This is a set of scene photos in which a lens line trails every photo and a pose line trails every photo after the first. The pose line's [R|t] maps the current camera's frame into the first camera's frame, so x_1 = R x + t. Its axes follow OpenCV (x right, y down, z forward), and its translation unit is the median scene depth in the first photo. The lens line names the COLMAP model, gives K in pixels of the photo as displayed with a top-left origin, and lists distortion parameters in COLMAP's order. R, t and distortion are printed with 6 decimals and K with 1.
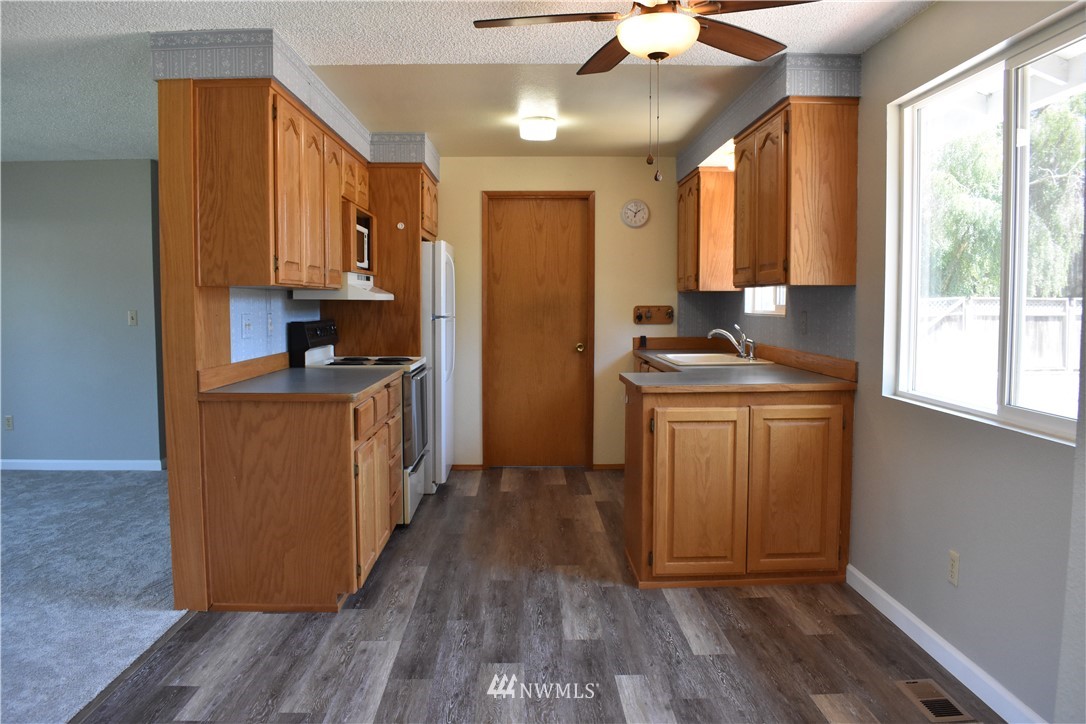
lens RADIAL K [[843.6, 0, 543.0], [0, 843.6, 362.0], [0, 0, 1]] dist [-0.088436, 0.009673]
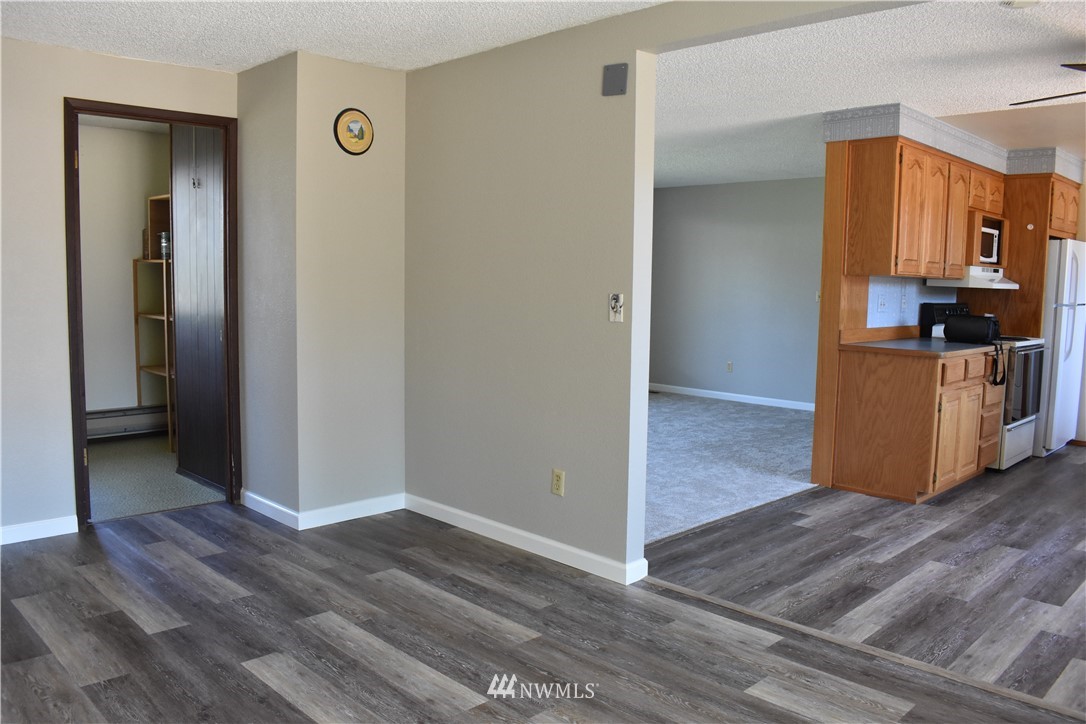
lens RADIAL K [[843.6, 0, 543.0], [0, 843.6, 362.0], [0, 0, 1]] dist [-0.088436, 0.009673]
pose [[0.688258, 0.085809, -0.720373, 0.317100], [-0.072958, 0.996133, 0.048951, 0.033961], [0.721788, 0.018867, 0.691857, -0.454125]]
